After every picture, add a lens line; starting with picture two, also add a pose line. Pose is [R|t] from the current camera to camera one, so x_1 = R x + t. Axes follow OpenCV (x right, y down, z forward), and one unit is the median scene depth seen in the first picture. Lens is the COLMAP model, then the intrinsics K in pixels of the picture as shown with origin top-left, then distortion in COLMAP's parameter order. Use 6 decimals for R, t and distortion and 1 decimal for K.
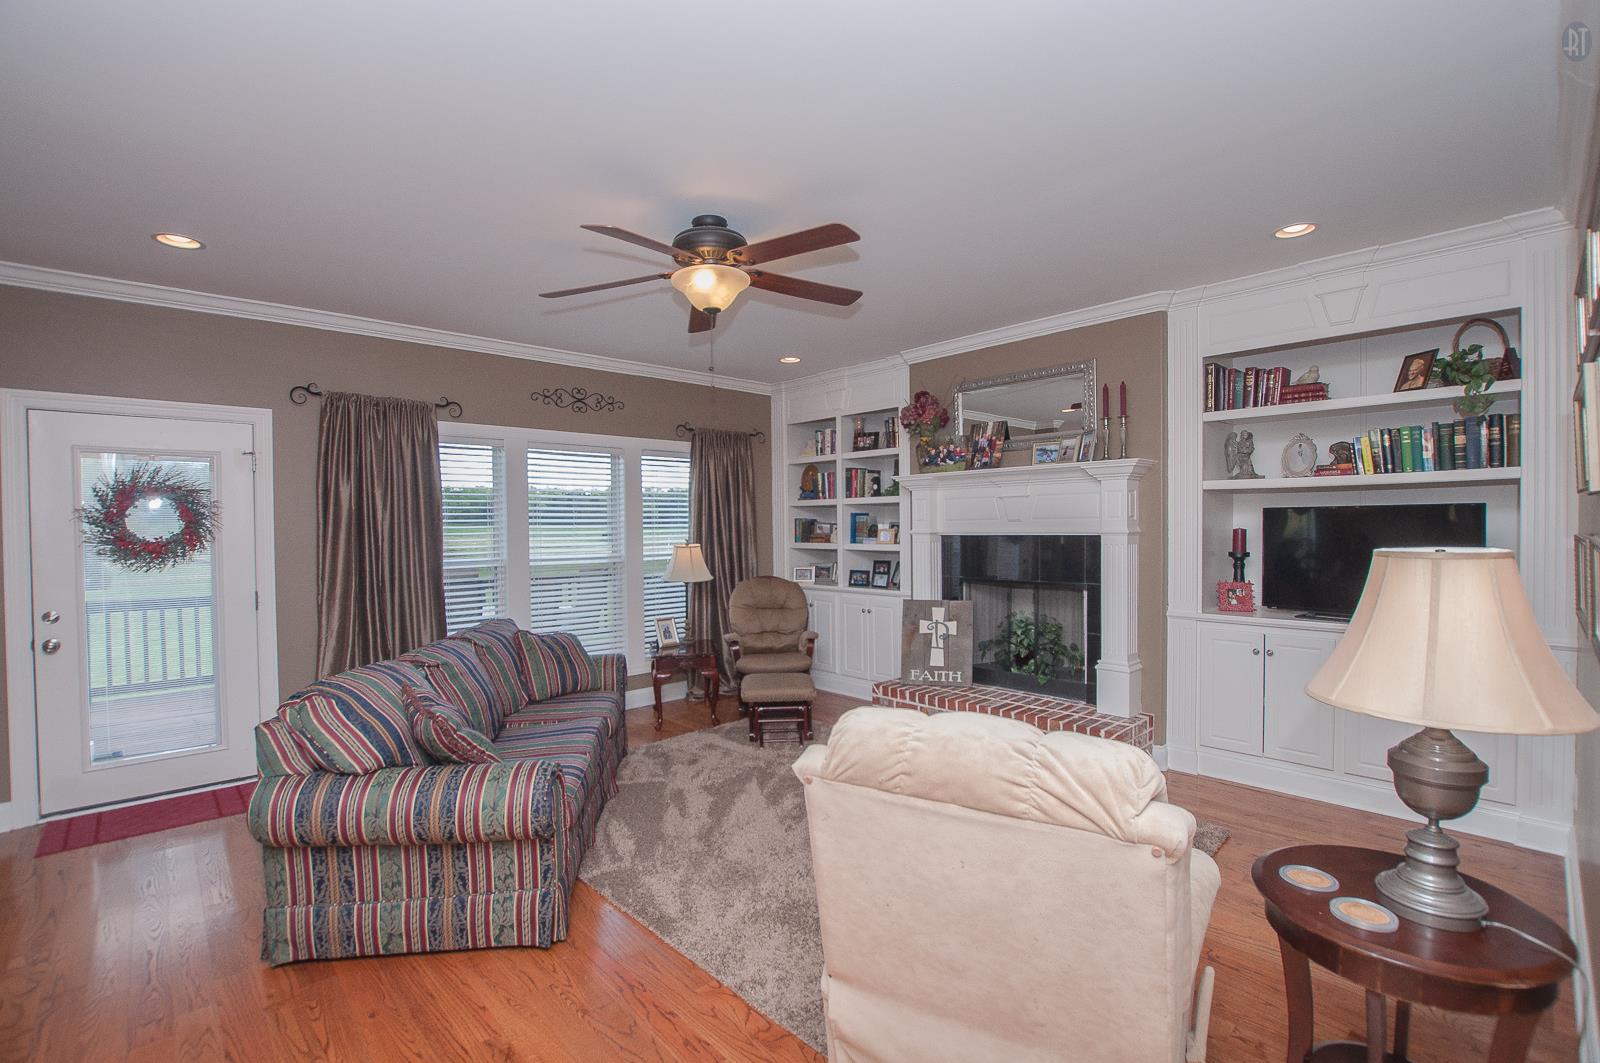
lens RADIAL K [[705.8, 0, 801.2], [0, 705.8, 542.8], [0, 0, 1]] dist [-0.046079, 0.006543]
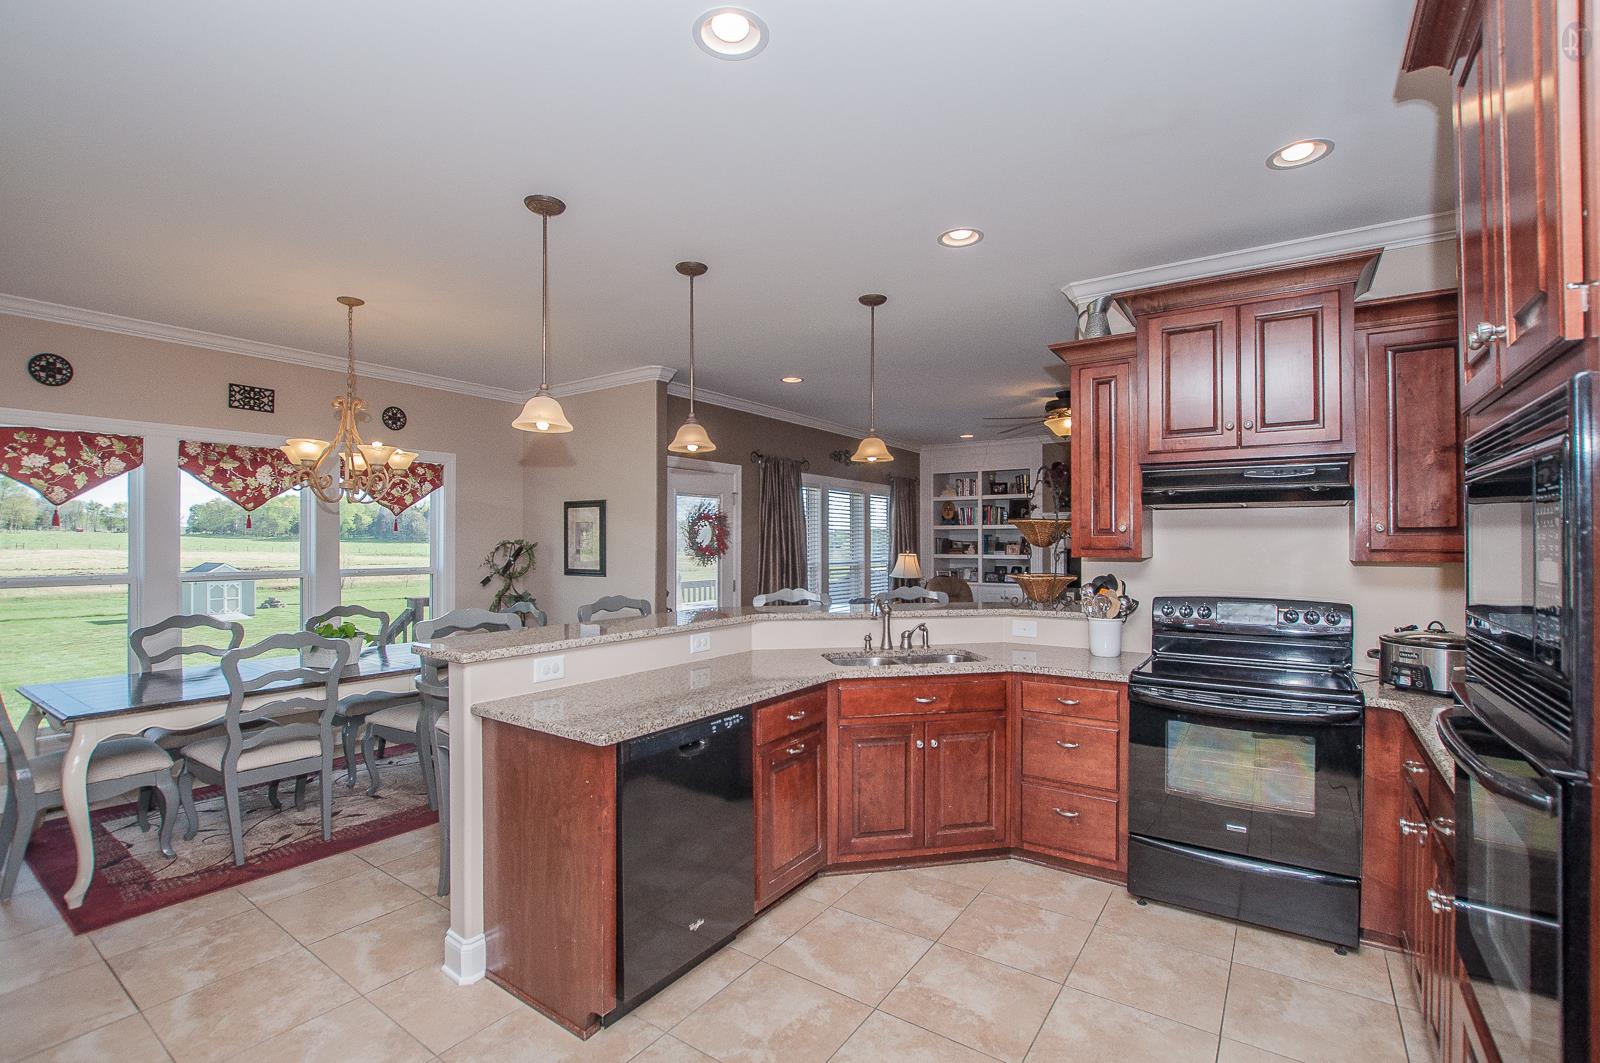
lens RADIAL K [[705.8, 0, 801.2], [0, 705.8, 542.8], [0, 0, 1]] dist [-0.046079, 0.006543]
pose [[0.975447, 0.007694, 0.220098, -0.823027], [-0.002044, 0.999663, -0.025885, 0.020290], [-0.220223, 0.024800, 0.975134, -0.504088]]
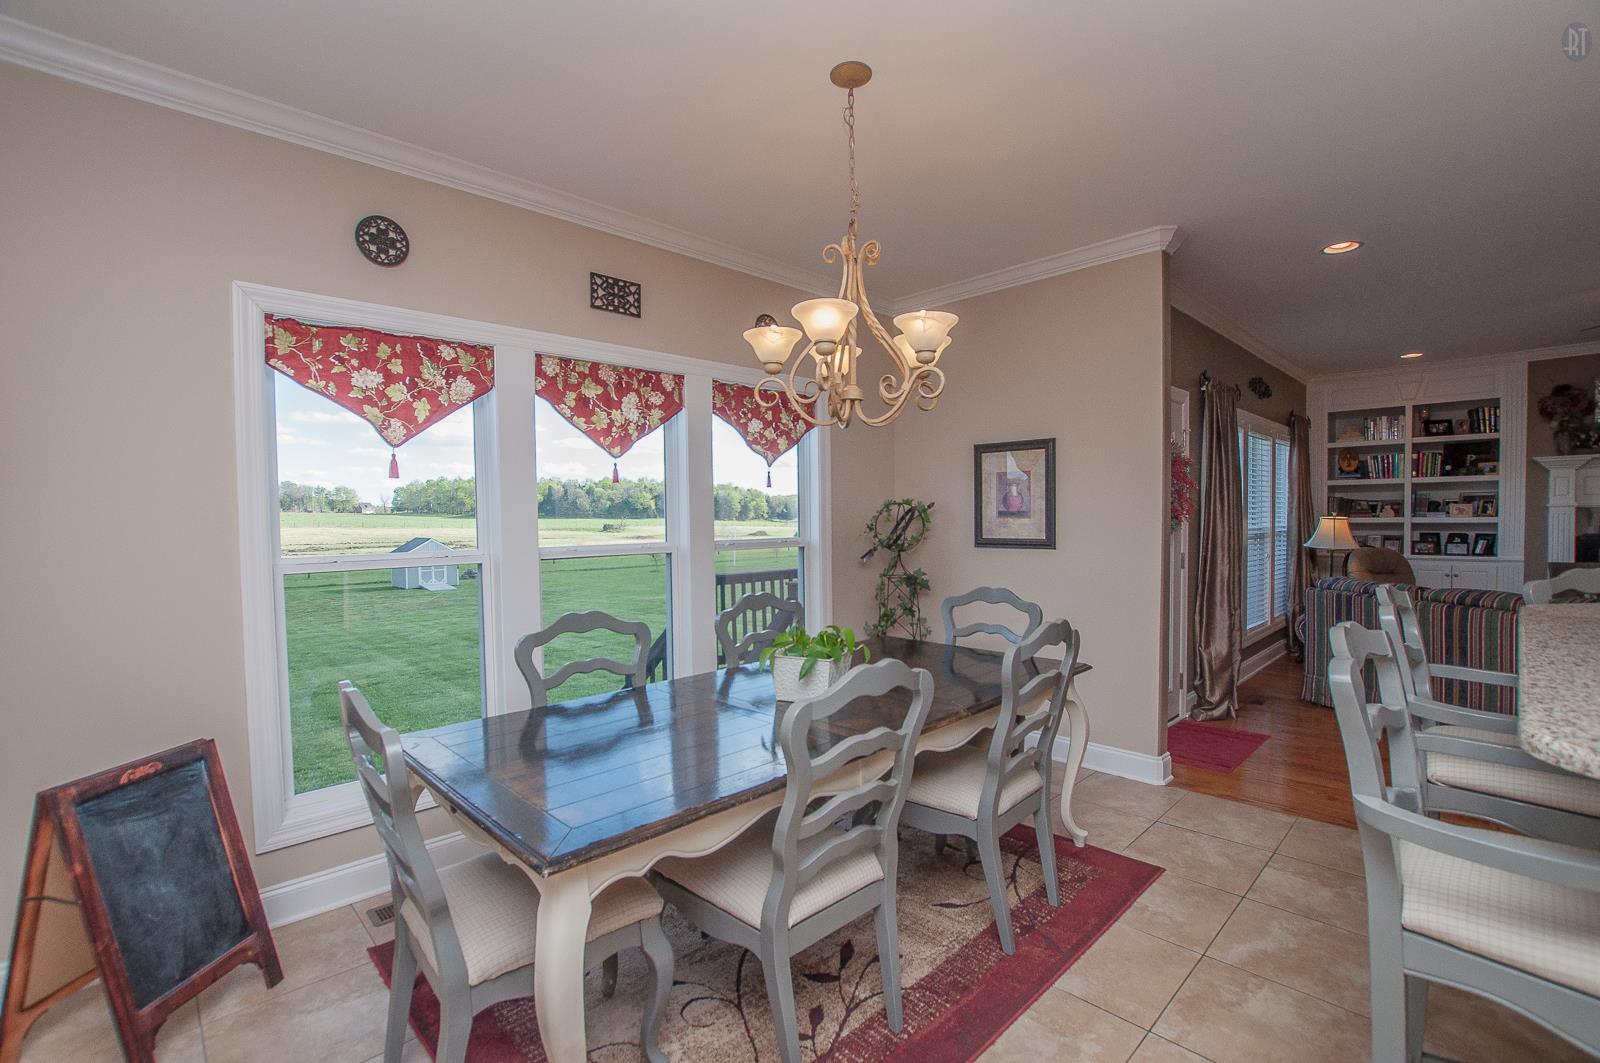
lens RADIAL K [[705.8, 0, 801.2], [0, 705.8, 542.8], [0, 0, 1]] dist [-0.046079, 0.006543]
pose [[0.999740, -0.006289, 0.021906, -1.187585], [0.005987, 0.999887, 0.013819, 0.026874], [-0.021991, -0.013684, 0.999665, -0.103946]]
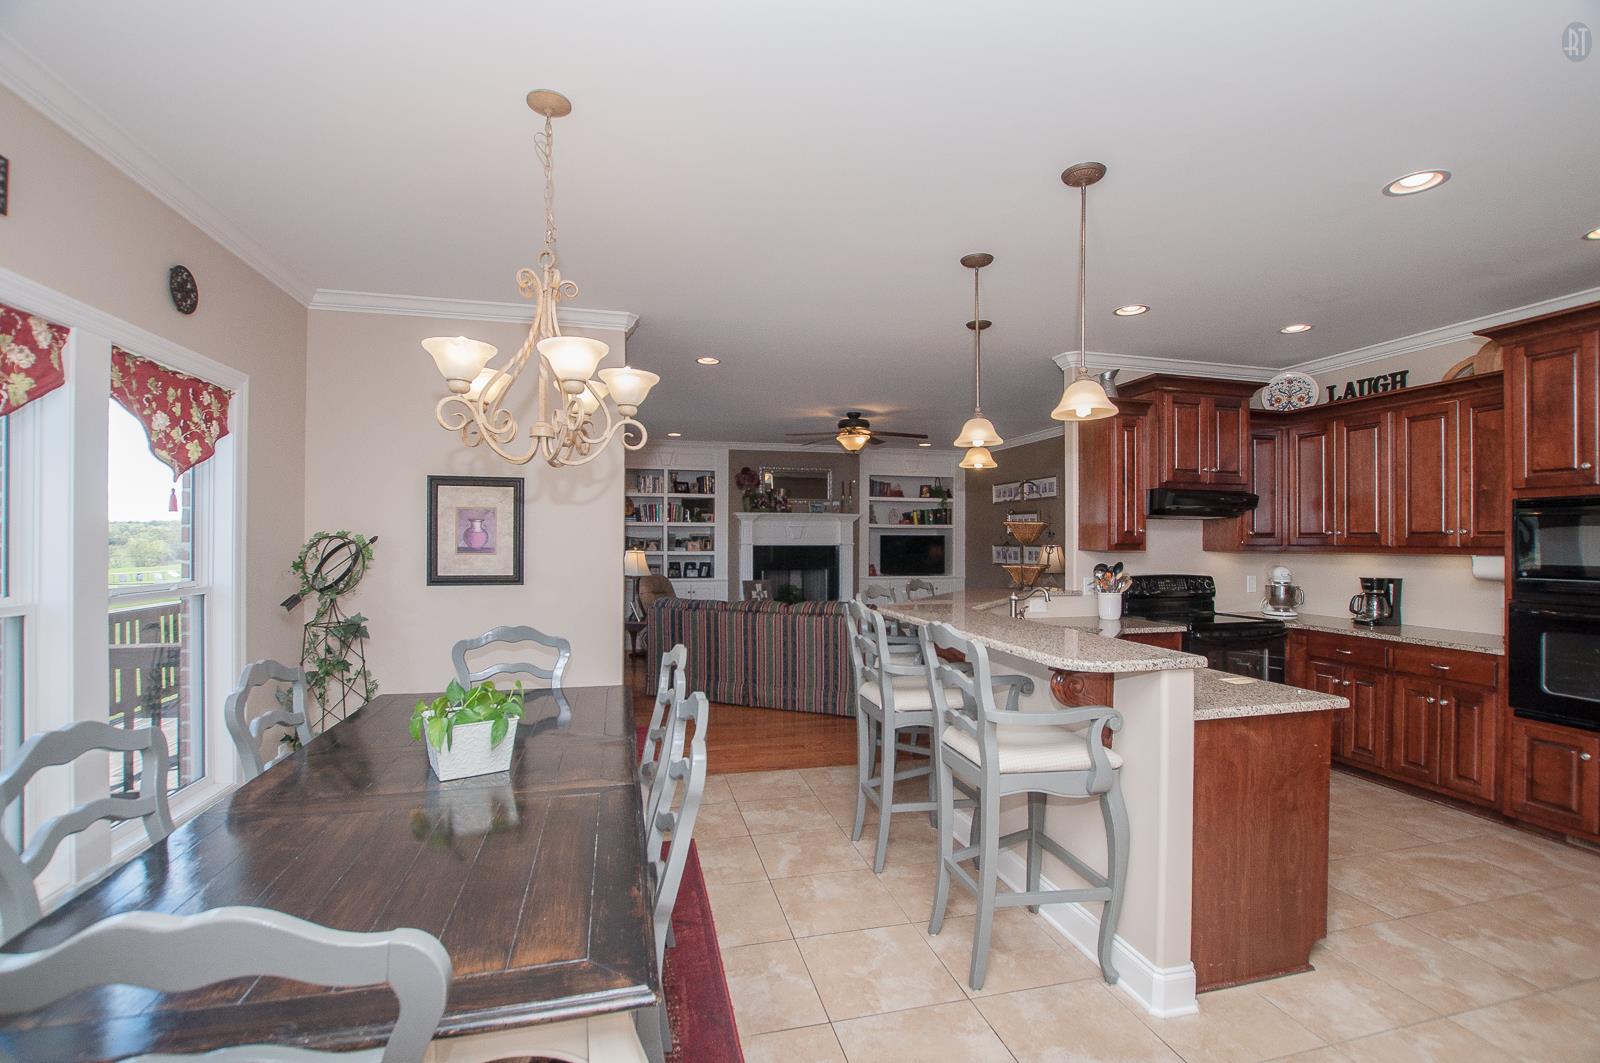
lens RADIAL K [[696.0, 0, 791.5], [0, 696.0, 541.6], [0, 0, 1]] dist [-0.028808, 0.000061]
pose [[0.485653, 0.009693, 0.874098, -1.443301], [0.013097, 0.999746, -0.018363, 0.015344], [-0.874054, 0.020366, 0.485403, 0.011009]]
